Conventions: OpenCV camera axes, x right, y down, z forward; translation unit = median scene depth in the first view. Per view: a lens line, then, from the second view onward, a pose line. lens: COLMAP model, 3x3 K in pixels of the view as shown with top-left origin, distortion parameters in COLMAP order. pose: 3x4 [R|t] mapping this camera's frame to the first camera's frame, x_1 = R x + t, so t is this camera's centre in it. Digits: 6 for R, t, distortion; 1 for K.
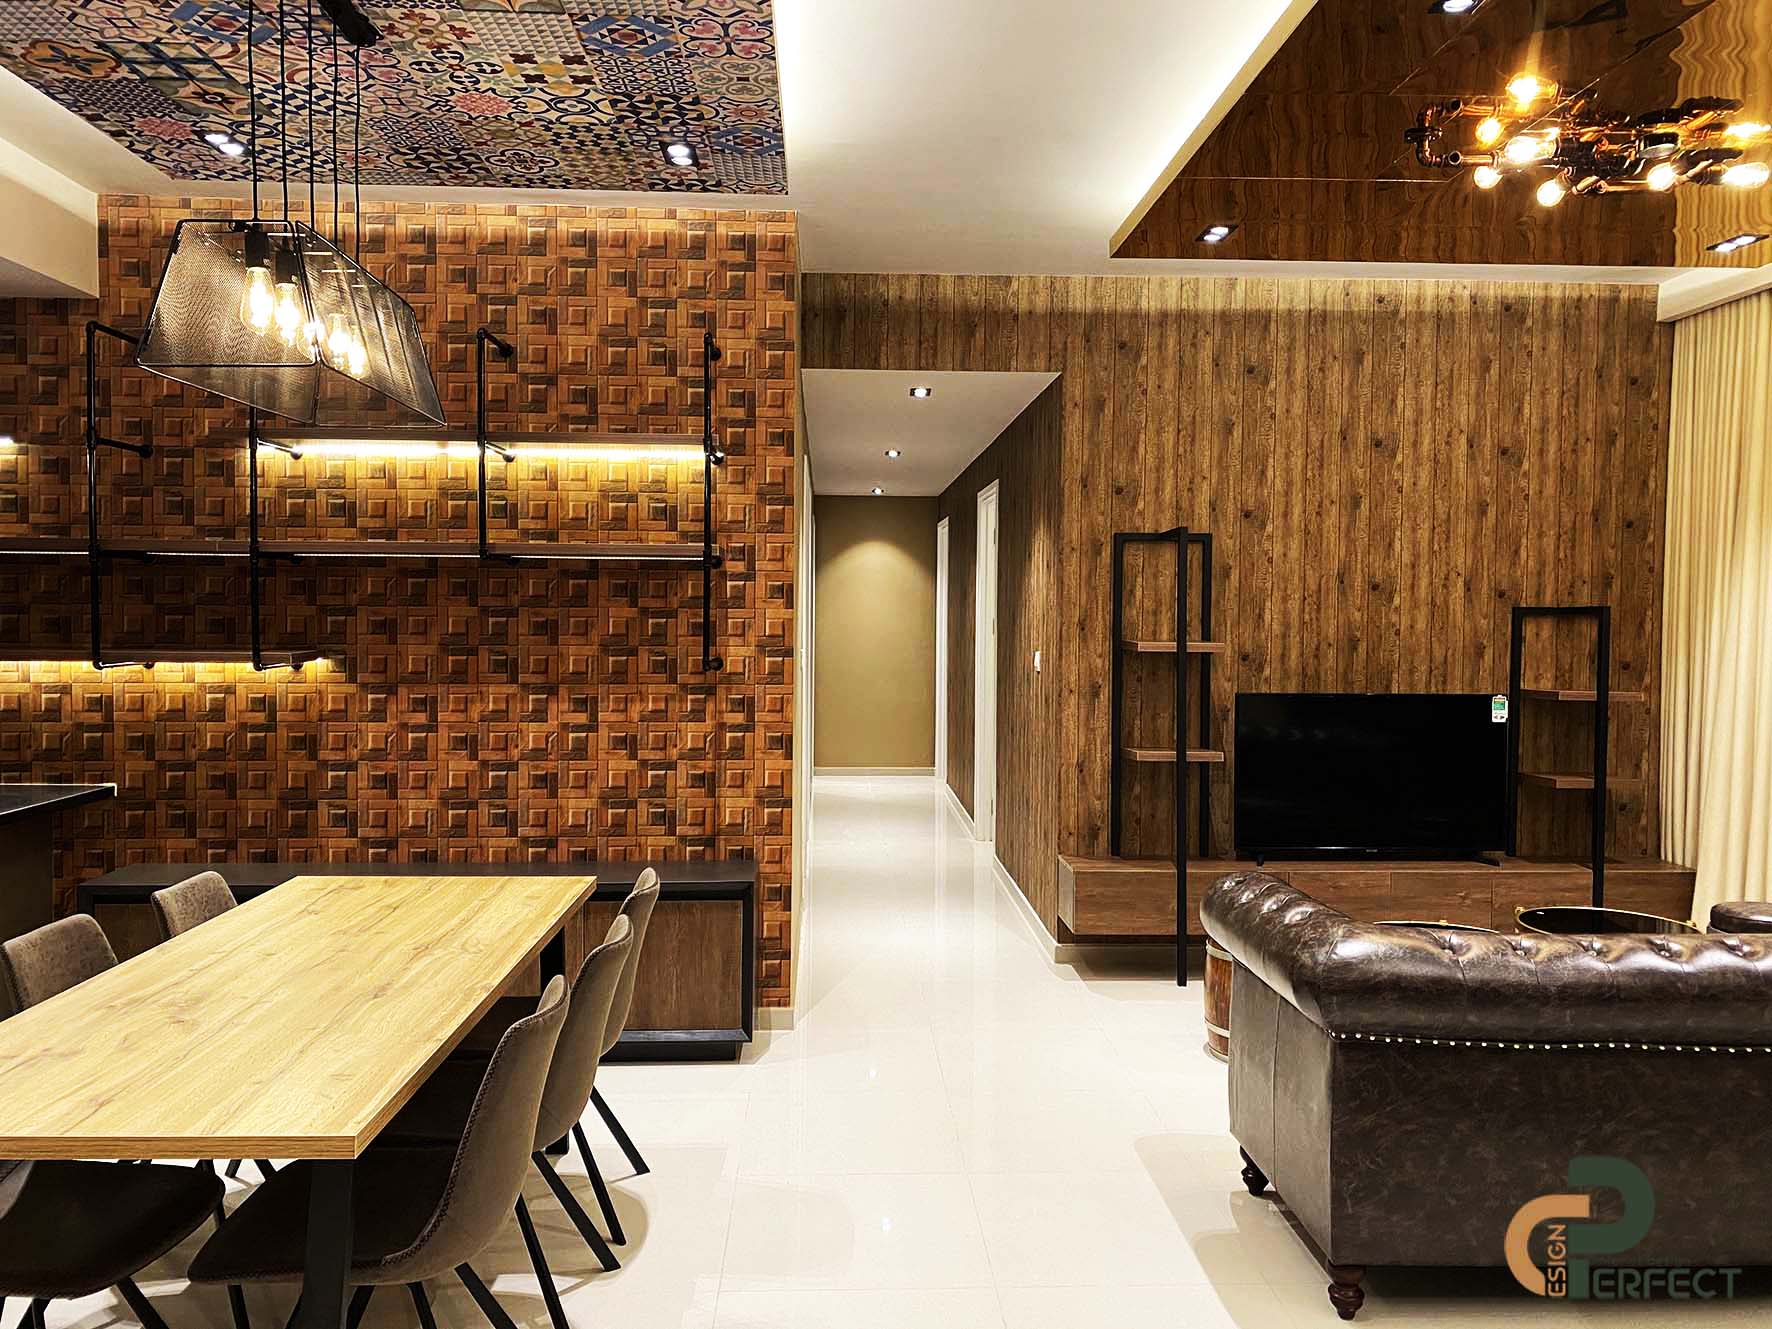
lens RADIAL K [[1354.9, 0, 881.5], [0, 1354.9, 646.5], [0, 0, 1]] dist [0.044753, -0.049081]
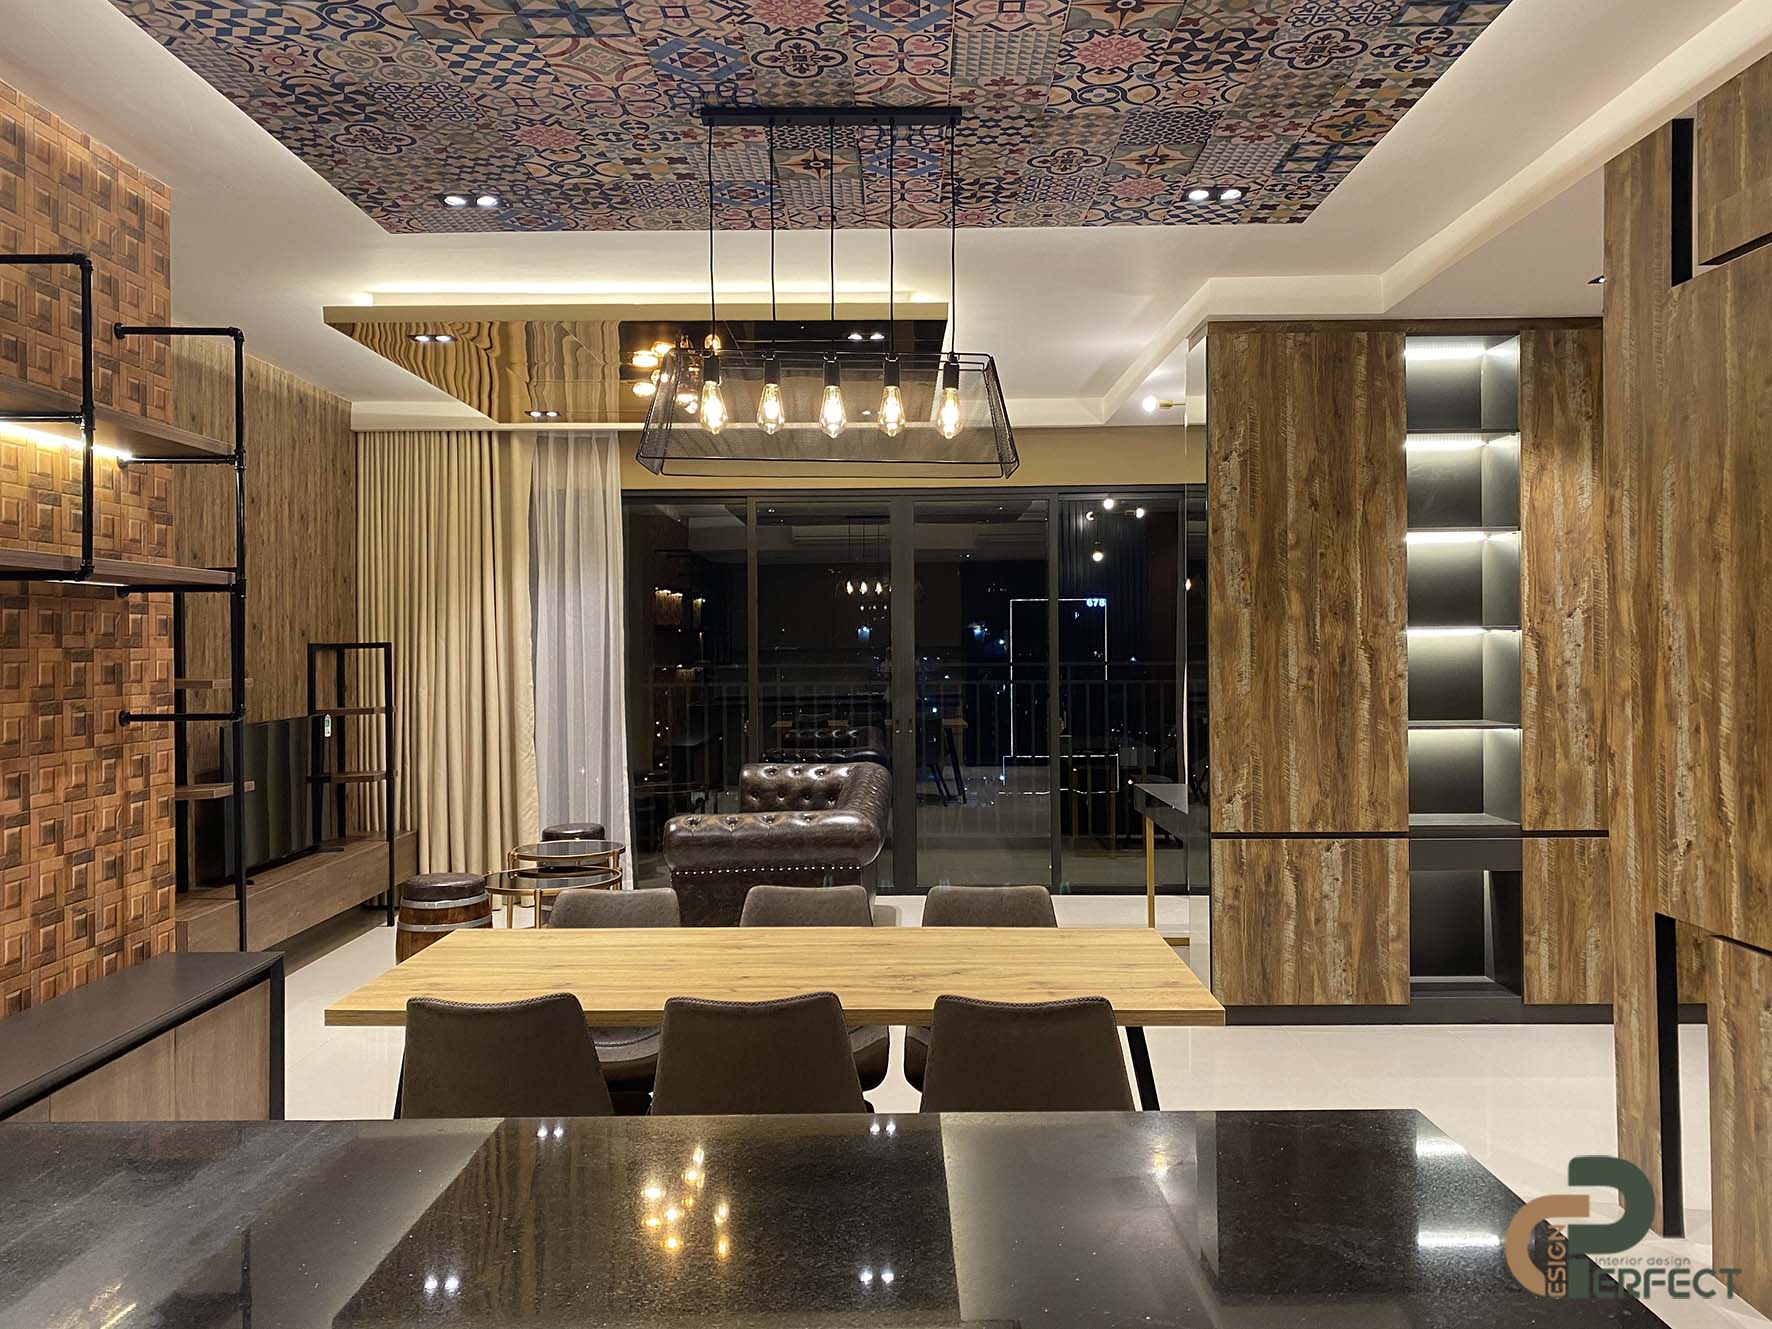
lens RADIAL K [[1354.9, 0, 880.0], [0, 1354.9, 652.2], [0, 0, 1]] dist [0.044753, -0.049081]
pose [[0.051773, -0.011339, 0.998594, -0.926319], [0.037082, 0.999268, 0.009424, -0.017437], [-0.997970, 0.036542, 0.052156, 0.524322]]
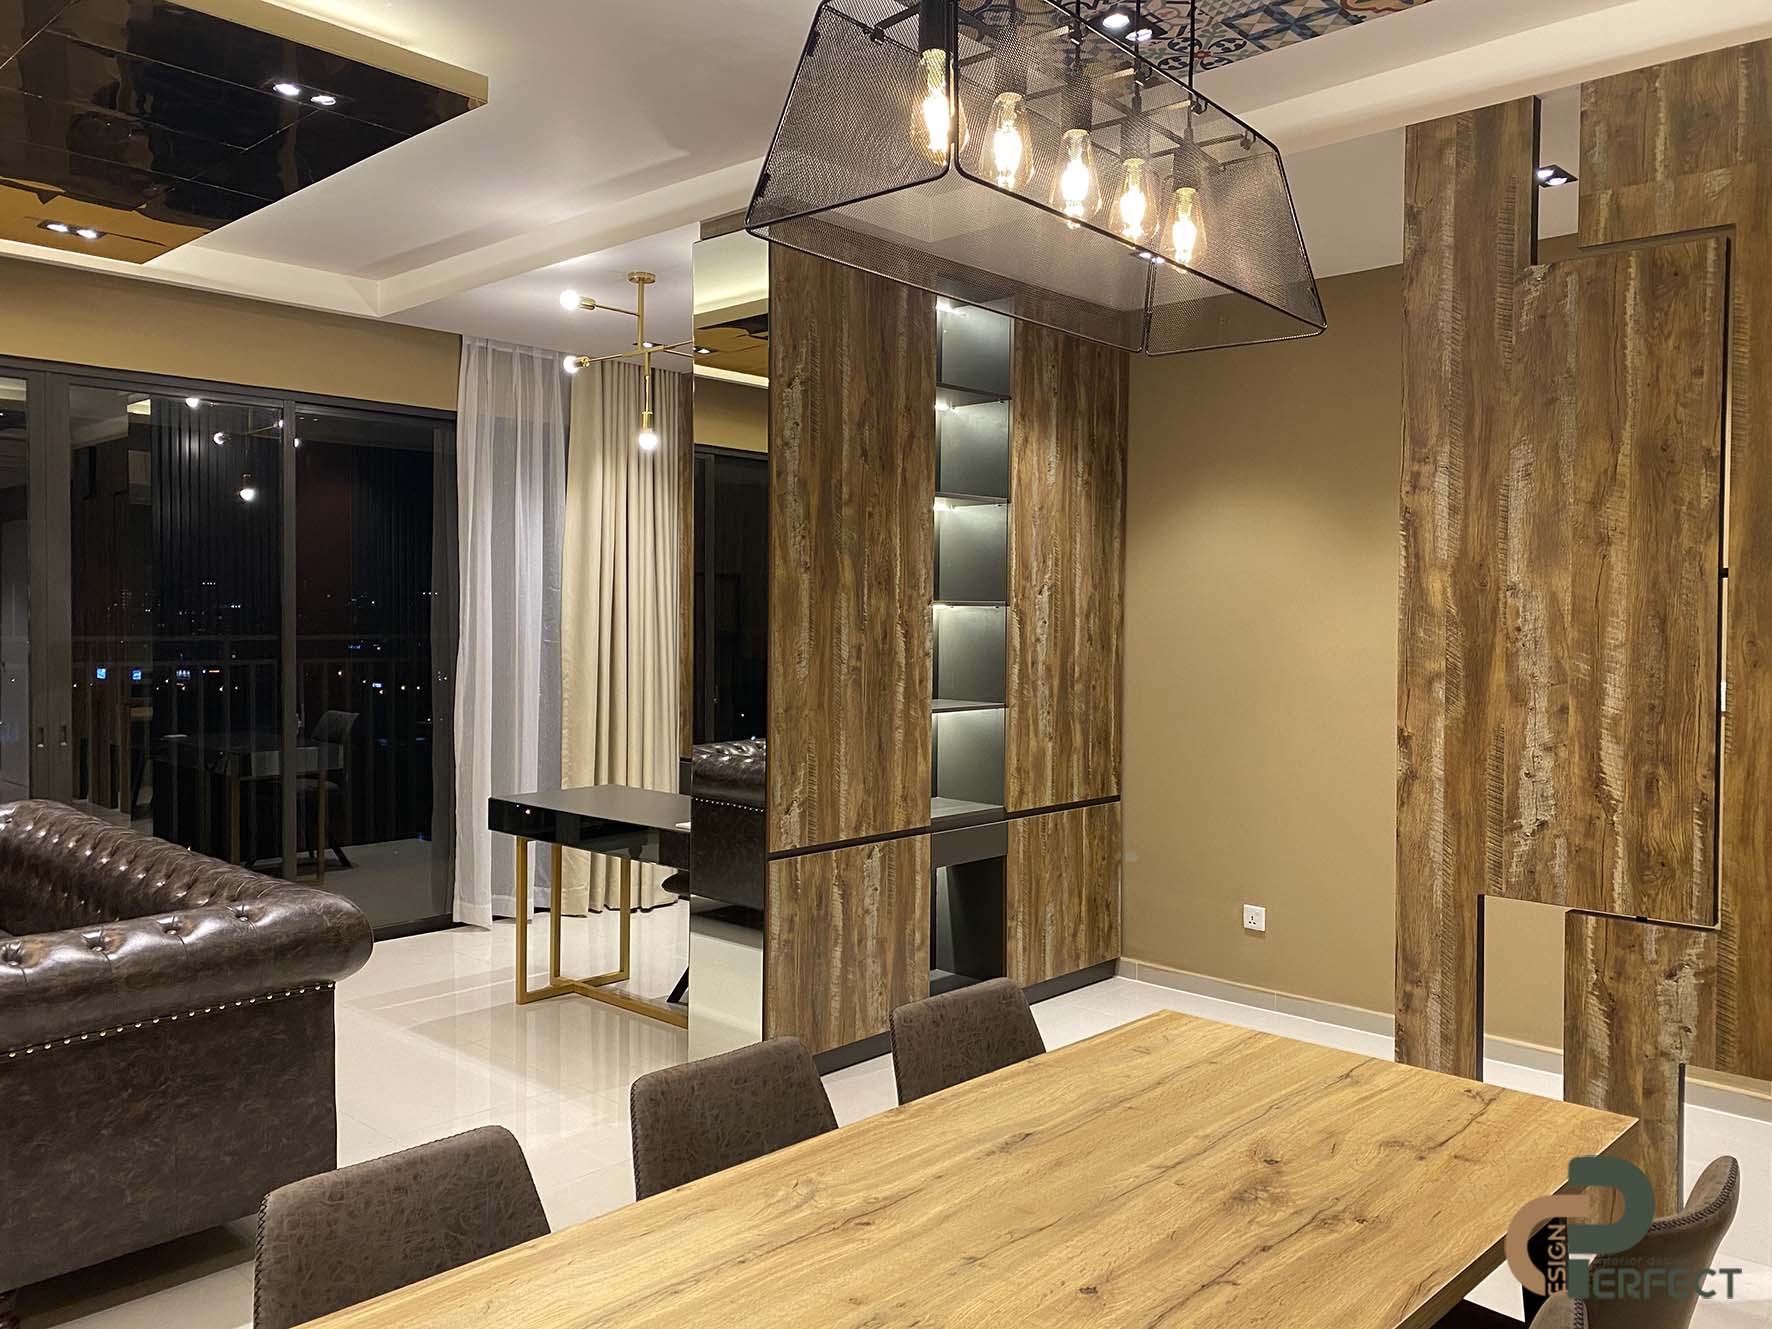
lens RADIAL K [[1354.9, 0, 882.9], [0, 1354.9, 649.8], [0, 0, 1]] dist [0.044753, -0.049081]
pose [[-0.699181, -0.029660, 0.714329, -0.472431], [0.009371, 0.998673, 0.050638, -0.025967], [-0.714883, 0.042099, -0.697975, 0.881000]]
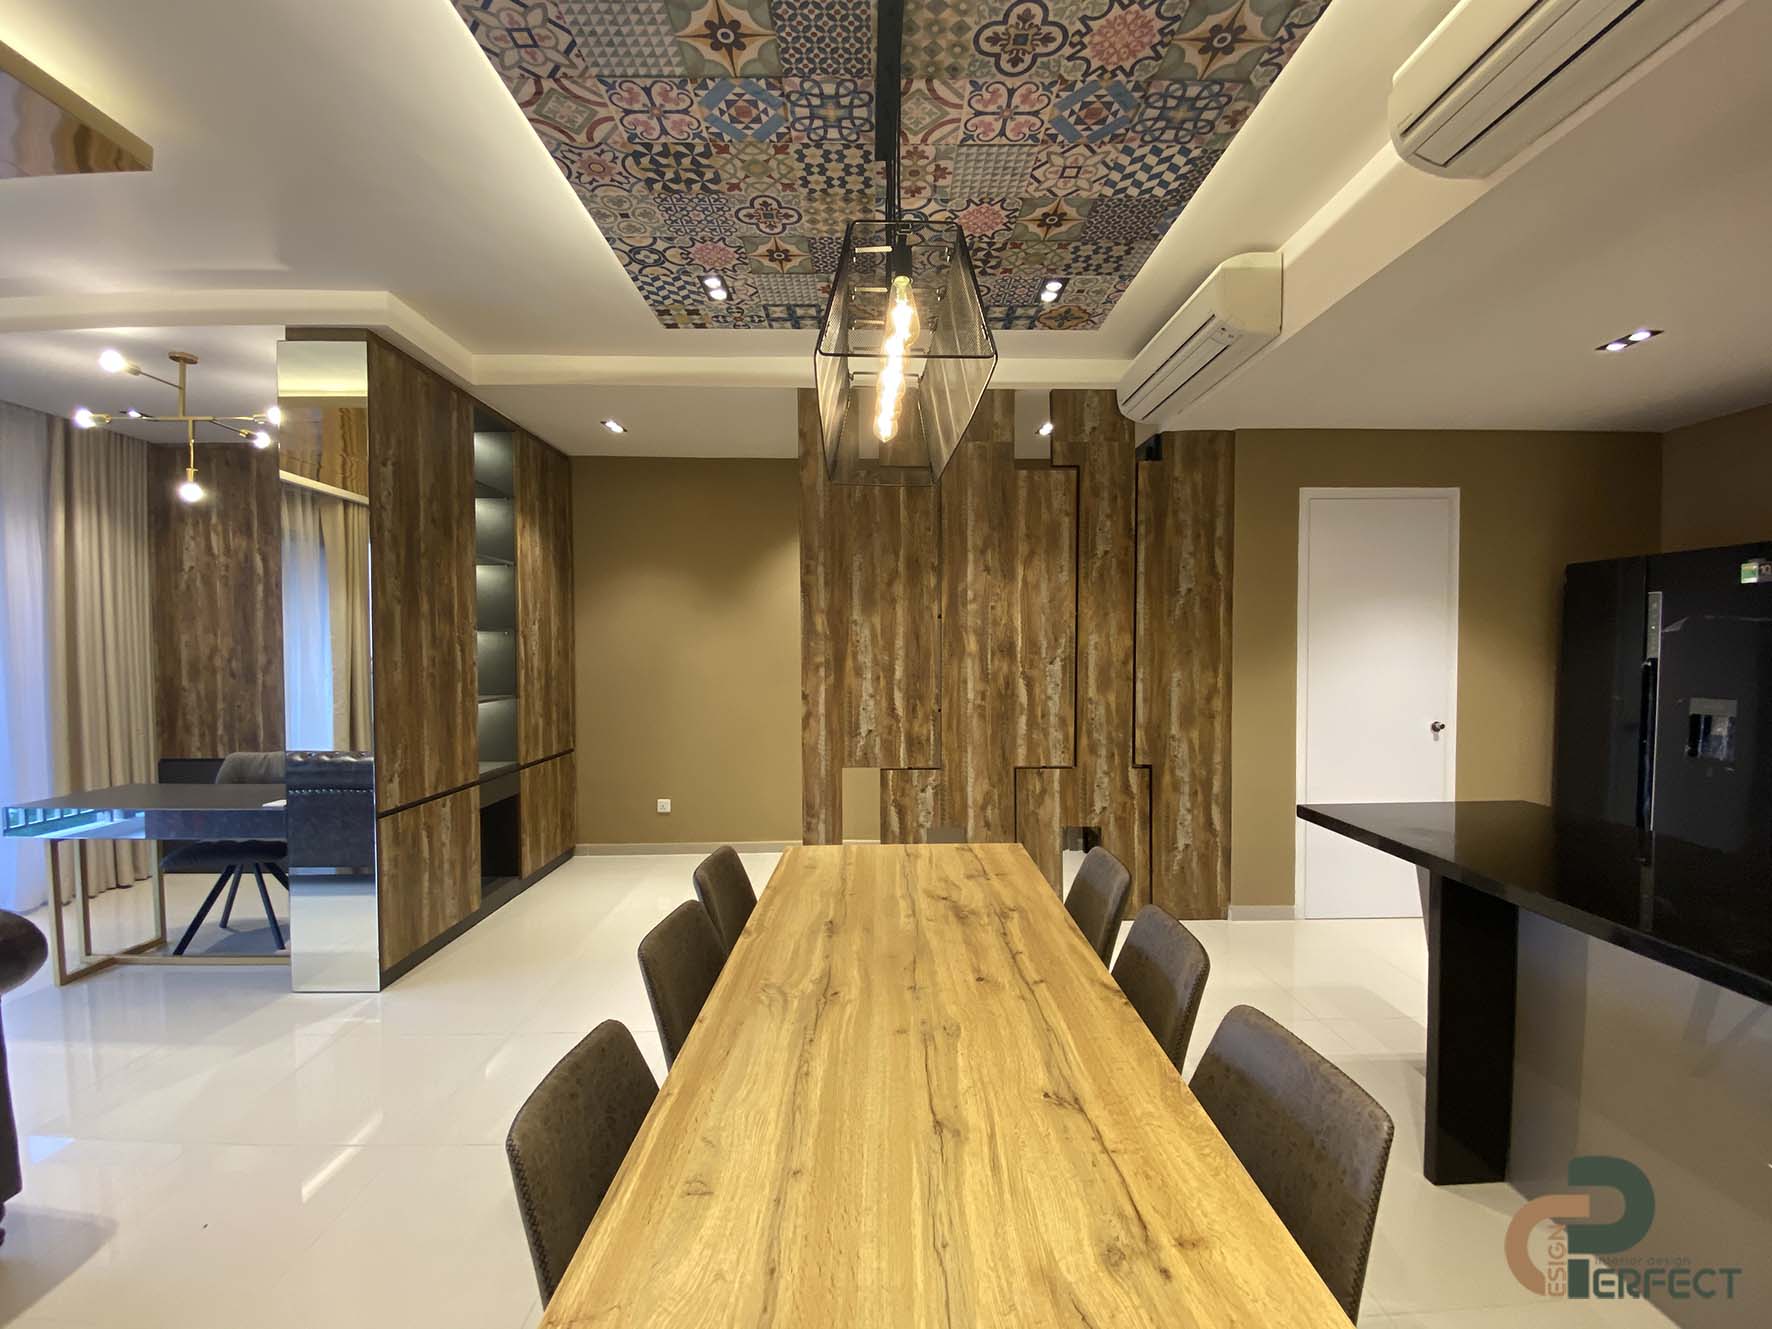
lens RADIAL K [[715.5, 0, 889.5], [0, 715.5, 671.4], [0, 0, 1]] dist [0.012119, -0.014295]
pose [[-0.999846, -0.003216, 0.017266, -0.246007], [-0.002156, 0.998132, 0.061054, -0.012152], [-0.017430, 0.061007, -0.997985, 0.934537]]
